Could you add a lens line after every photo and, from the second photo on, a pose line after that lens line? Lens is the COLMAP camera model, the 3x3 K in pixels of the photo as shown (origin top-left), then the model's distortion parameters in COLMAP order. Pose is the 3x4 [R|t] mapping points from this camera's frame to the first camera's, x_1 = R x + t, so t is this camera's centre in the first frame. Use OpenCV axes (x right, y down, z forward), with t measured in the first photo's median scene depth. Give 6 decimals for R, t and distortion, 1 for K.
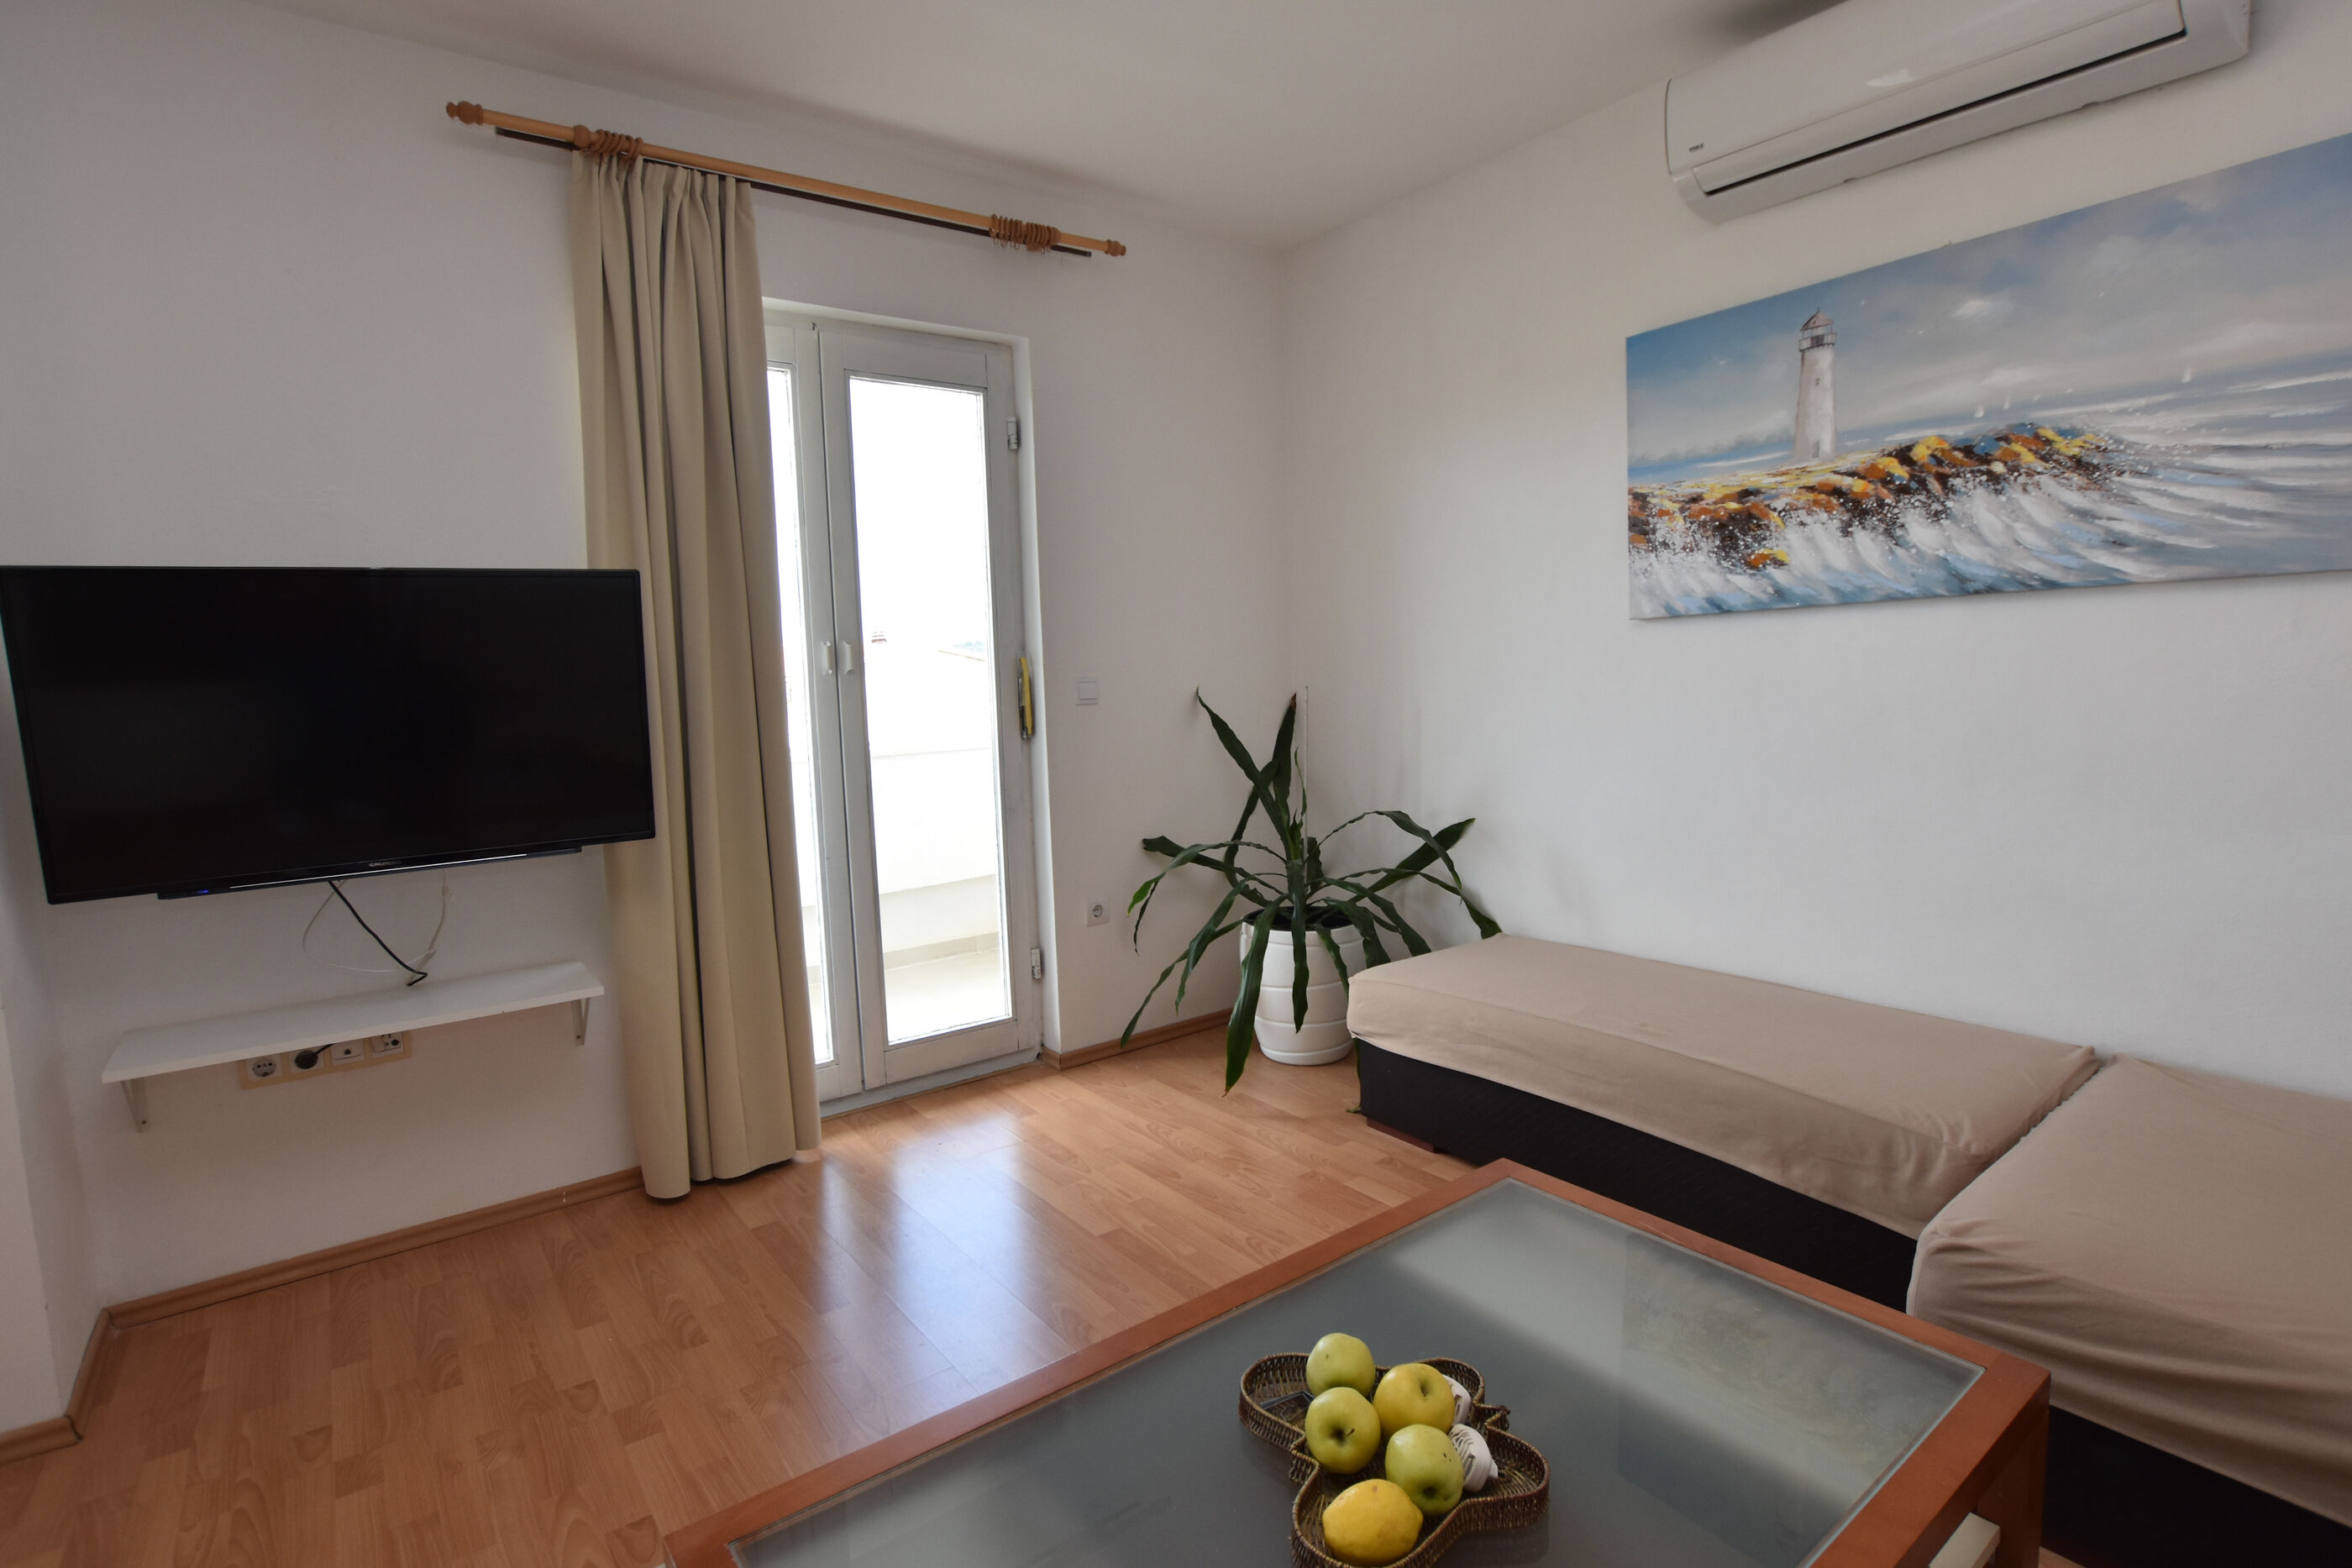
lens RADIAL K [[1134.6, 0, 1176.0], [0, 1134.6, 784.0], [0, 0, 1]] dist [-0.031863, 0.000722]
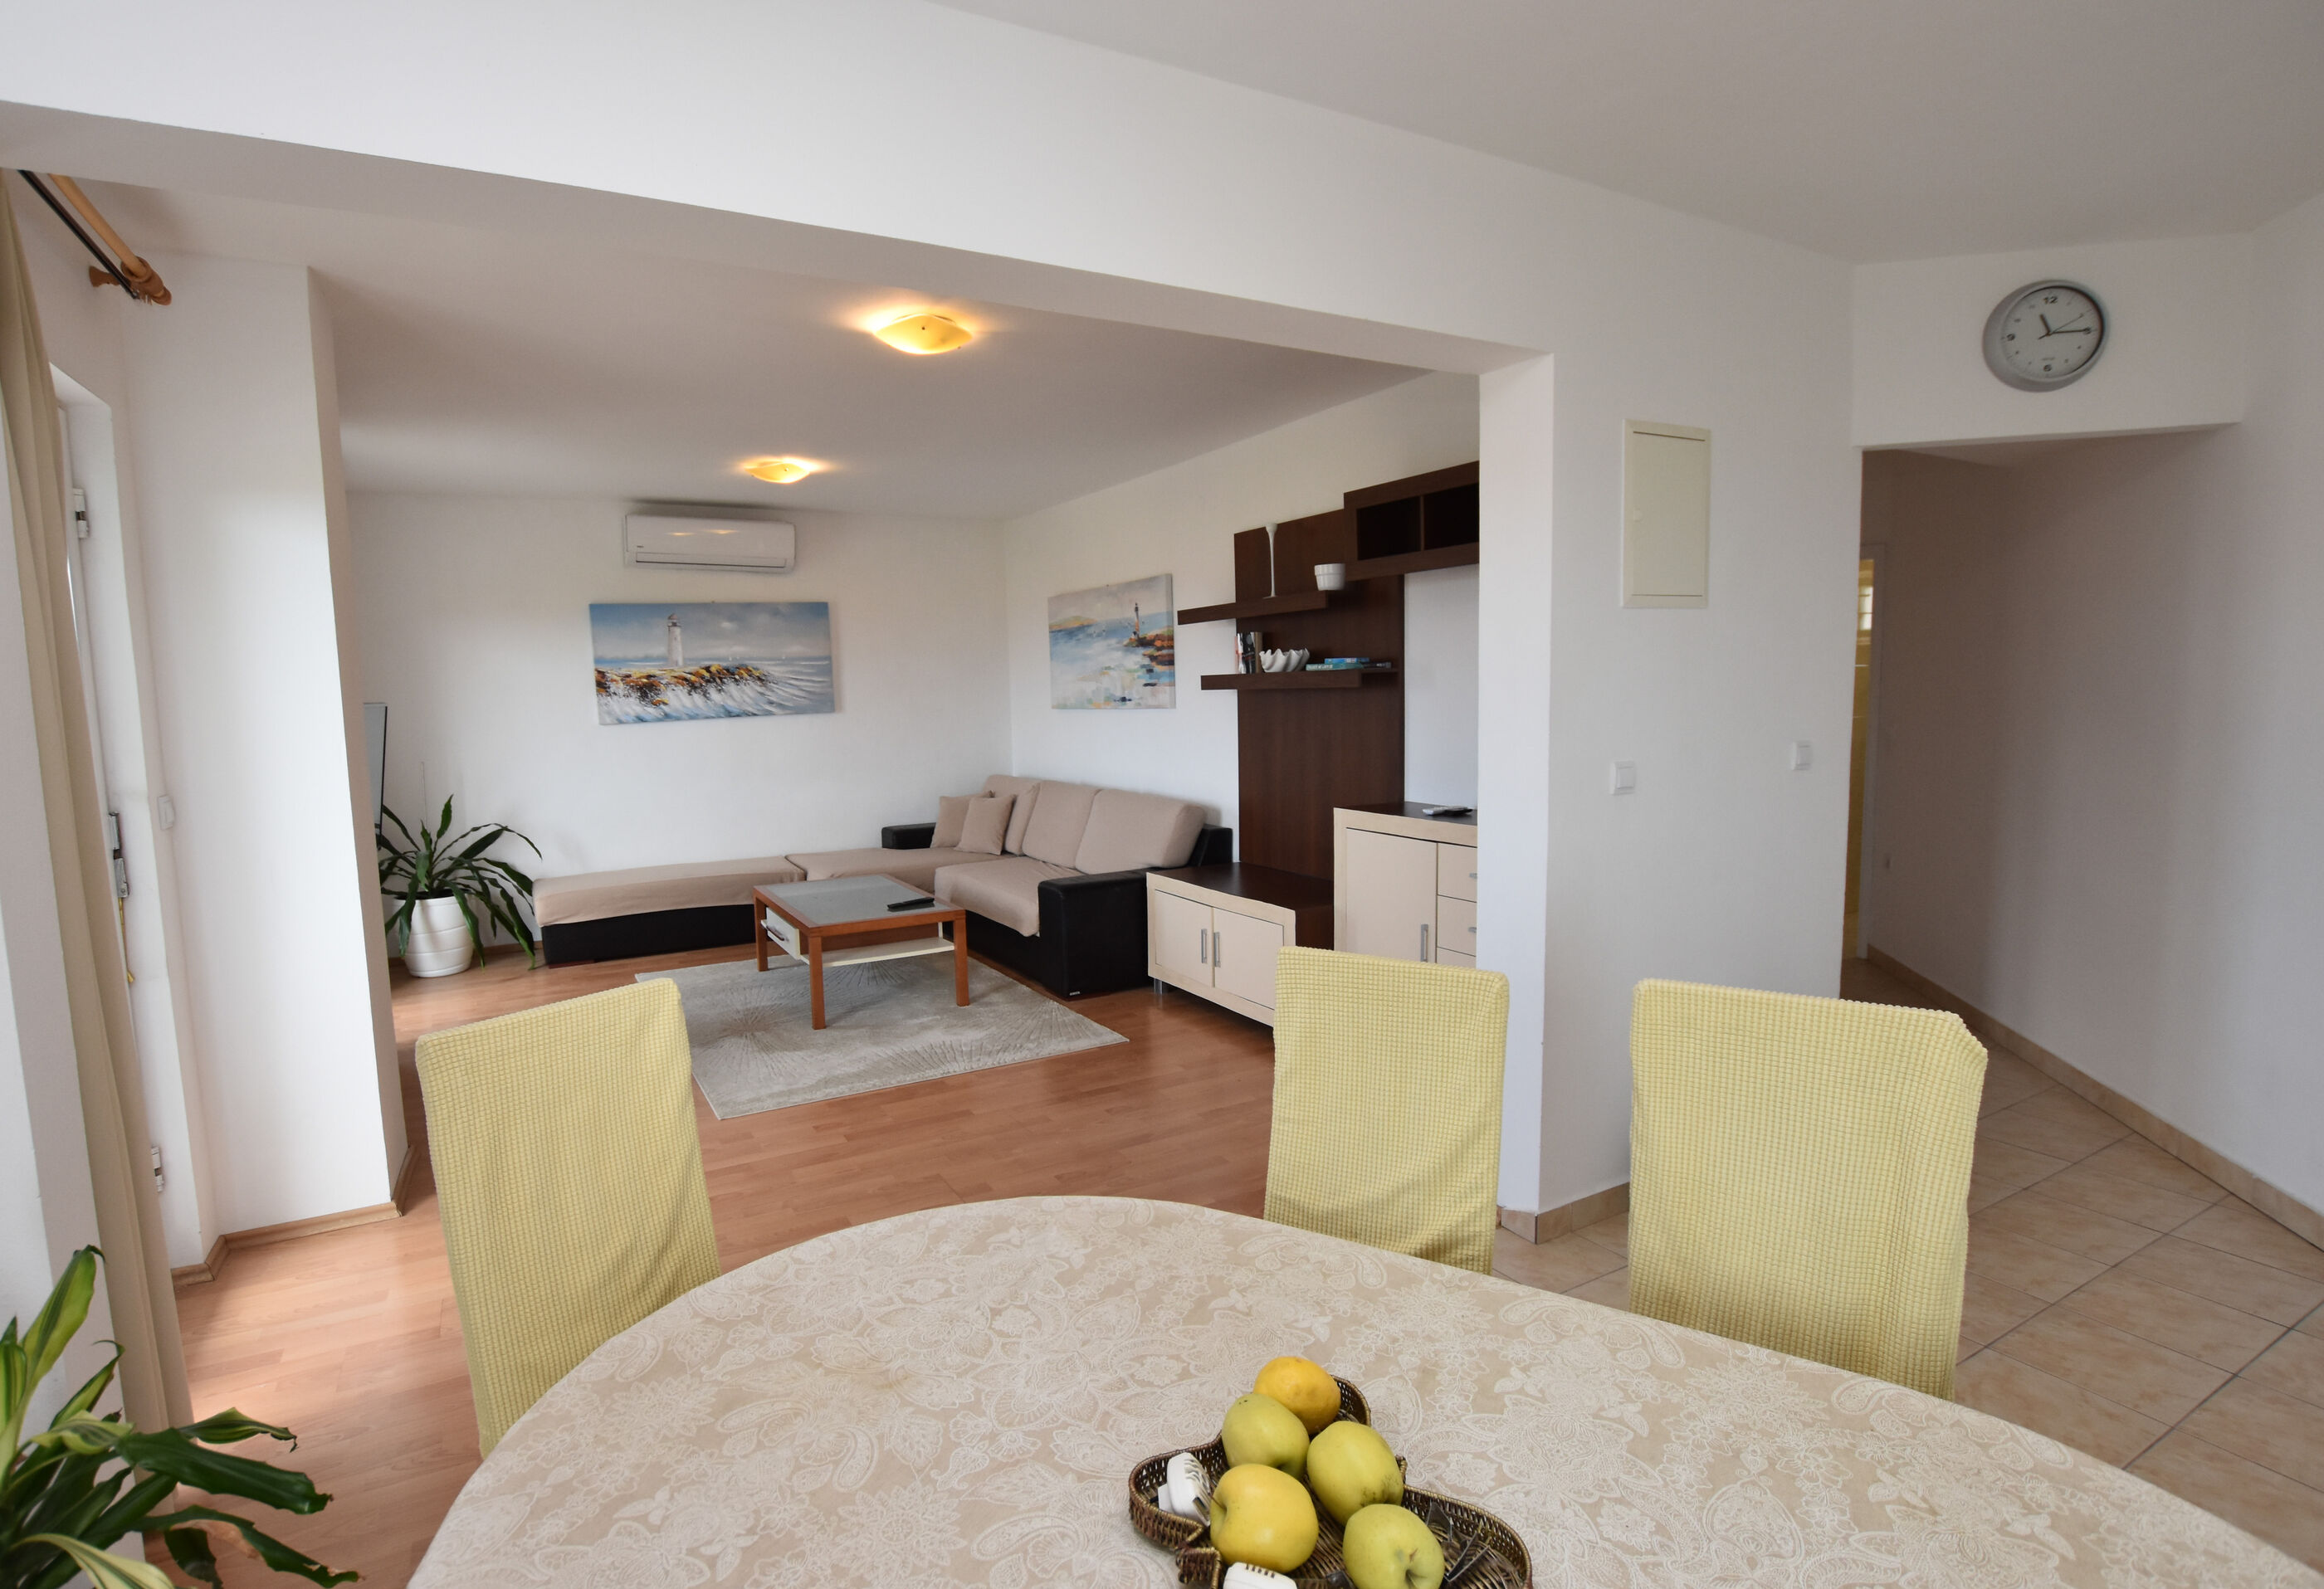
lens RADIAL K [[1133.8, 0, 1113.2], [0, 1133.8, 798.1], [0, 0, 1]] dist [-0.001989, -0.000176]
pose [[0.143520, -0.068930, 0.987244, -2.061197], [0.124017, 0.990960, 0.051161, 0.018696], [-0.981846, 0.115092, 0.150771, -0.433399]]
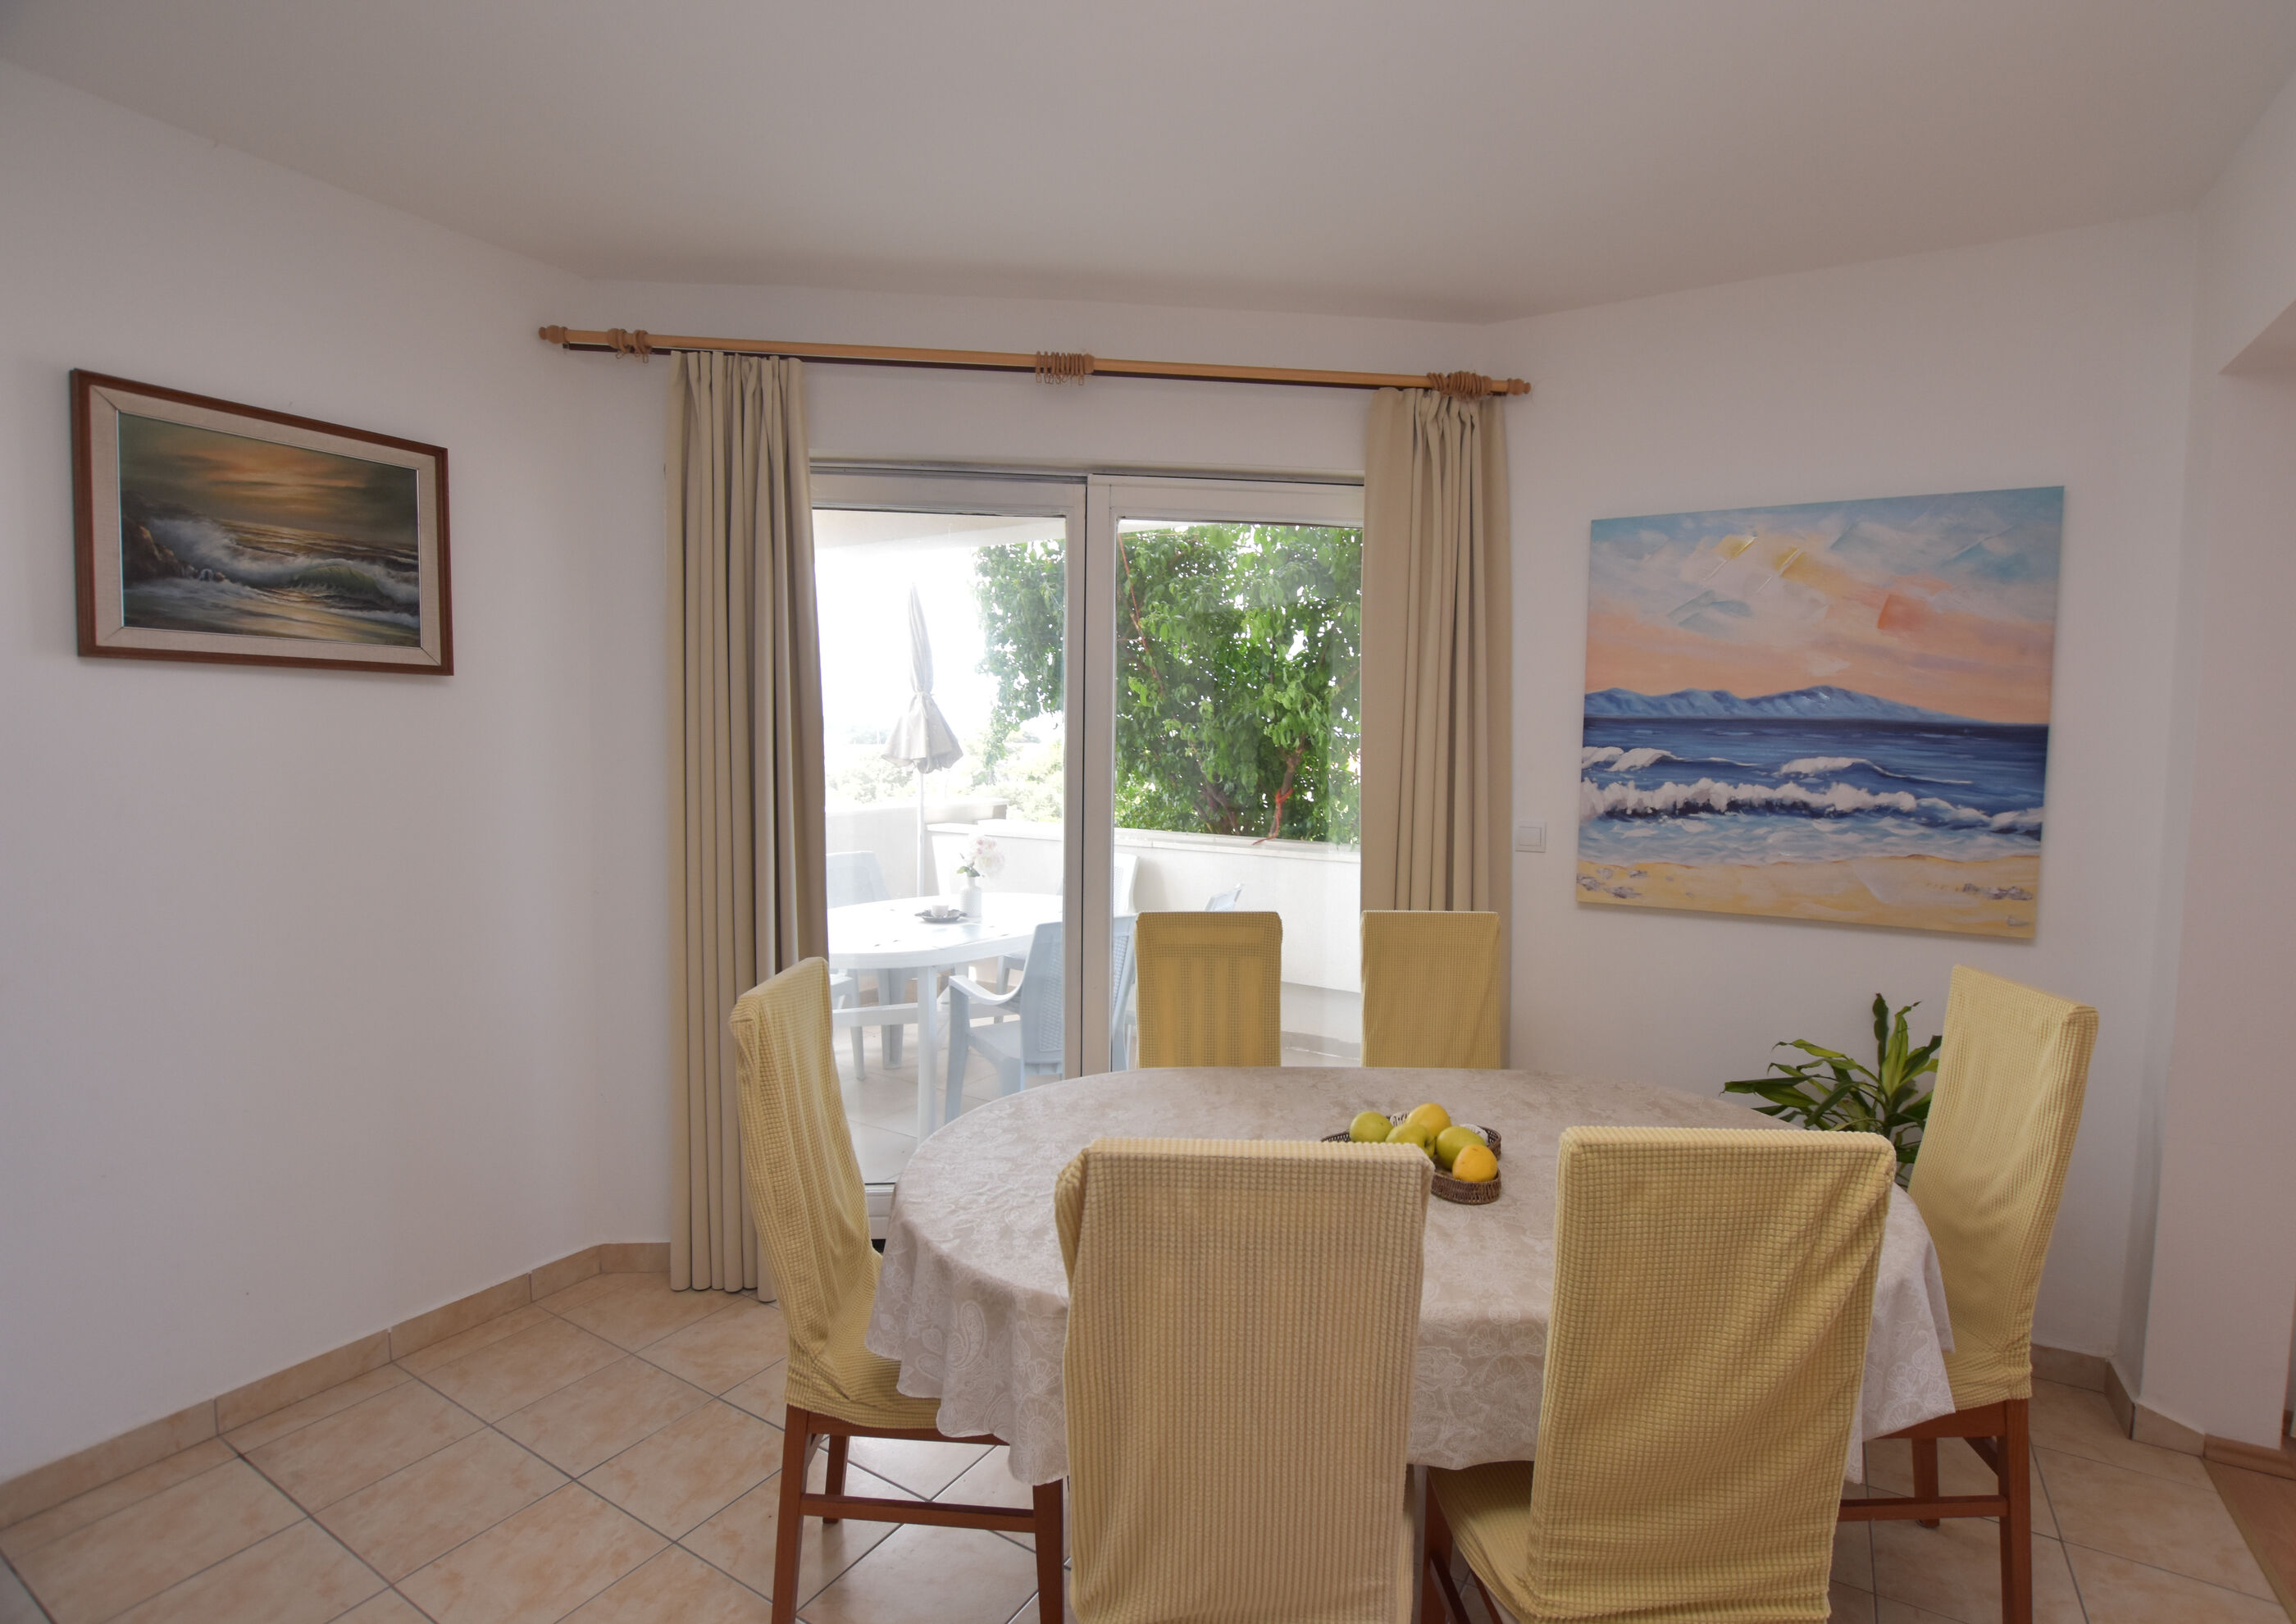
lens RADIAL K [[1067.4, 0, 1205.6], [0, 1067.4, 807.6], [0, 0, 1]] dist [-0.025316, 0.000259]
pose [[0.395666, 0.094841, -0.913484, -1.097917], [-0.122399, 0.991226, 0.049897, 0.031556], [0.910202, 0.092068, 0.403802, -0.867935]]
